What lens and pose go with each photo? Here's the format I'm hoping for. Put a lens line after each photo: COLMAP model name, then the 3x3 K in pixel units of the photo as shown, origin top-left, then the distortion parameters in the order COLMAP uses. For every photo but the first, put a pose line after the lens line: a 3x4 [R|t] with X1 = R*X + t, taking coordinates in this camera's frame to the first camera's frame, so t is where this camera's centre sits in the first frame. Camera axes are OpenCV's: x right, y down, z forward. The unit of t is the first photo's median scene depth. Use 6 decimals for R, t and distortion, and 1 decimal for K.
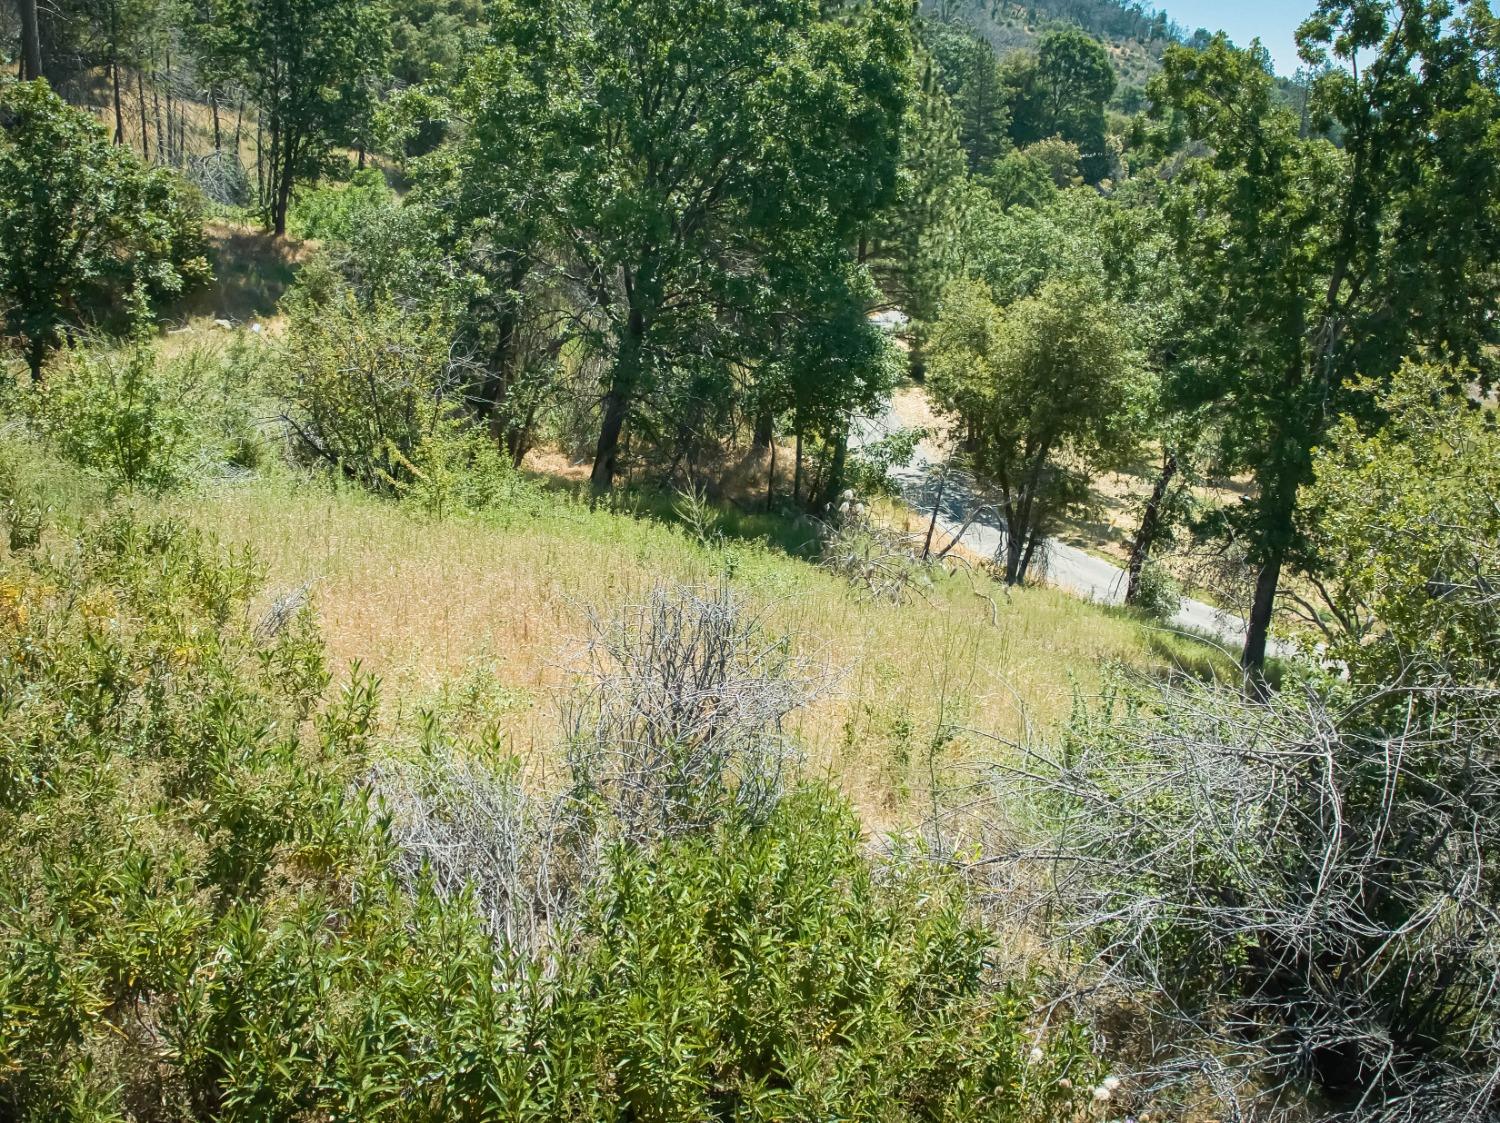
lens RADIAL K [[1113.5, 0, 747.6], [0, 1113.5, 525.2], [0, 0, 1]] dist [-0.105794, -0.012676]
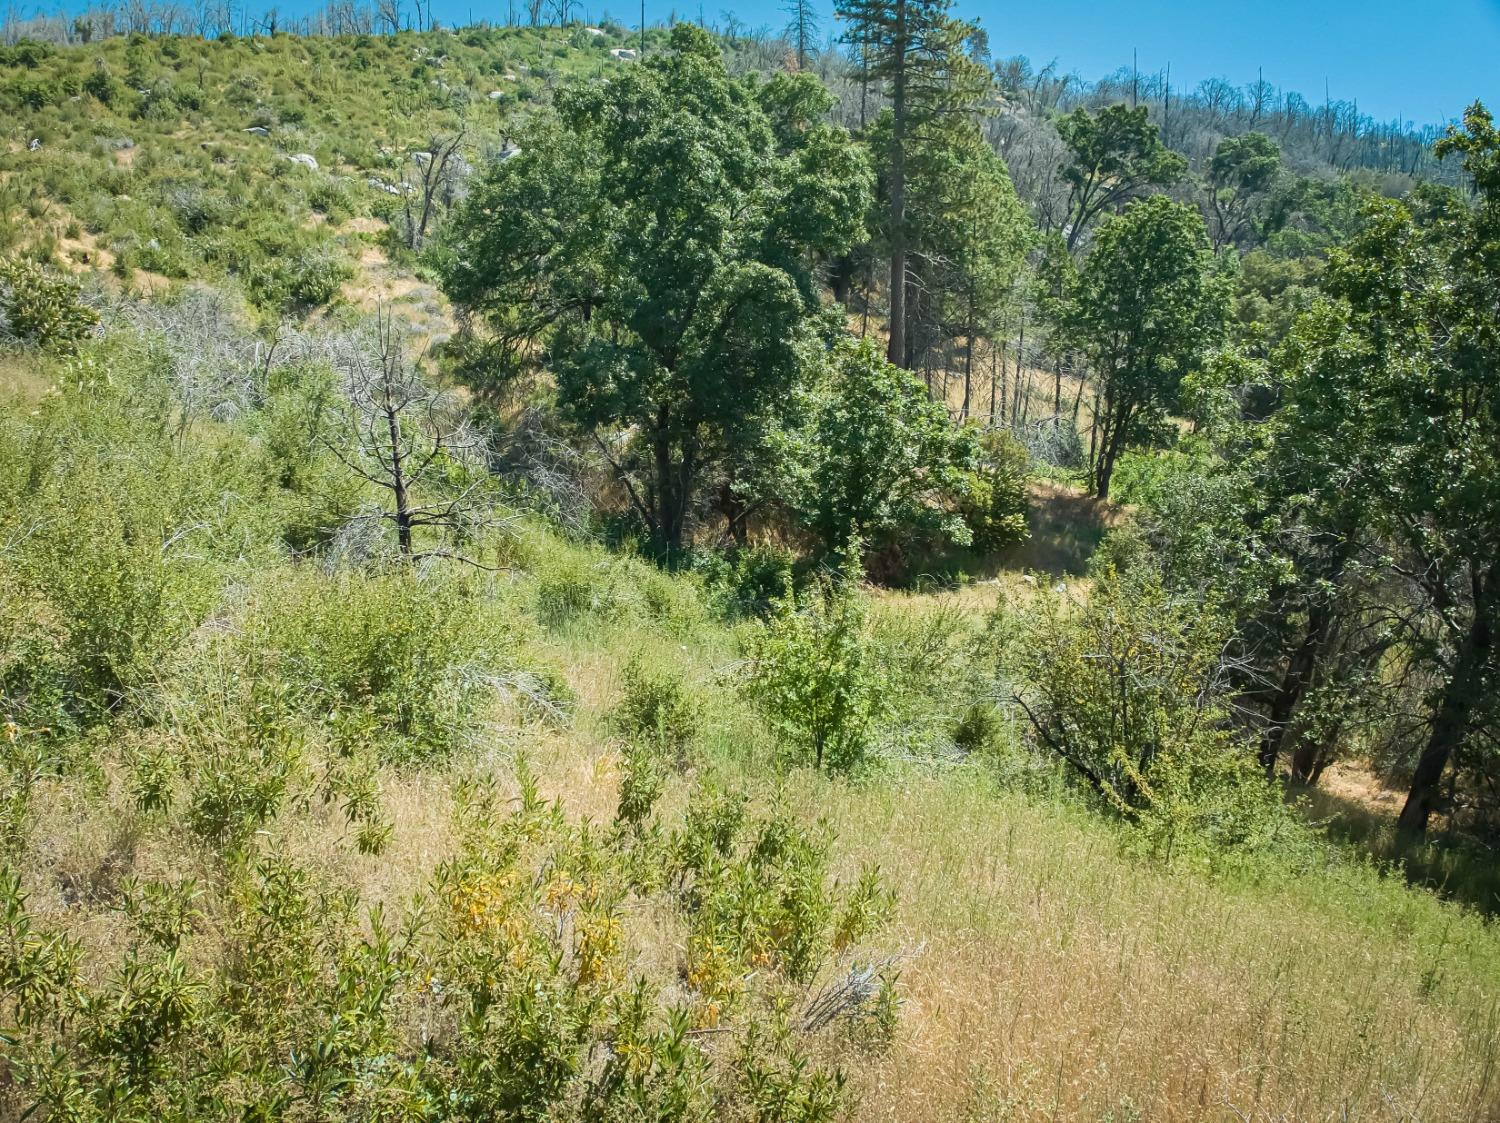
lens RADIAL K [[1113.5, 0, 747.6], [0, 1113.5, 525.2], [0, 0, 1]] dist [-0.105794, -0.012676]
pose [[0.748237, 0.055306, -0.661123, -0.000225], [-0.210487, 0.964824, -0.157511, -0.029015], [0.629156, 0.257013, 0.733558, 0.100177]]
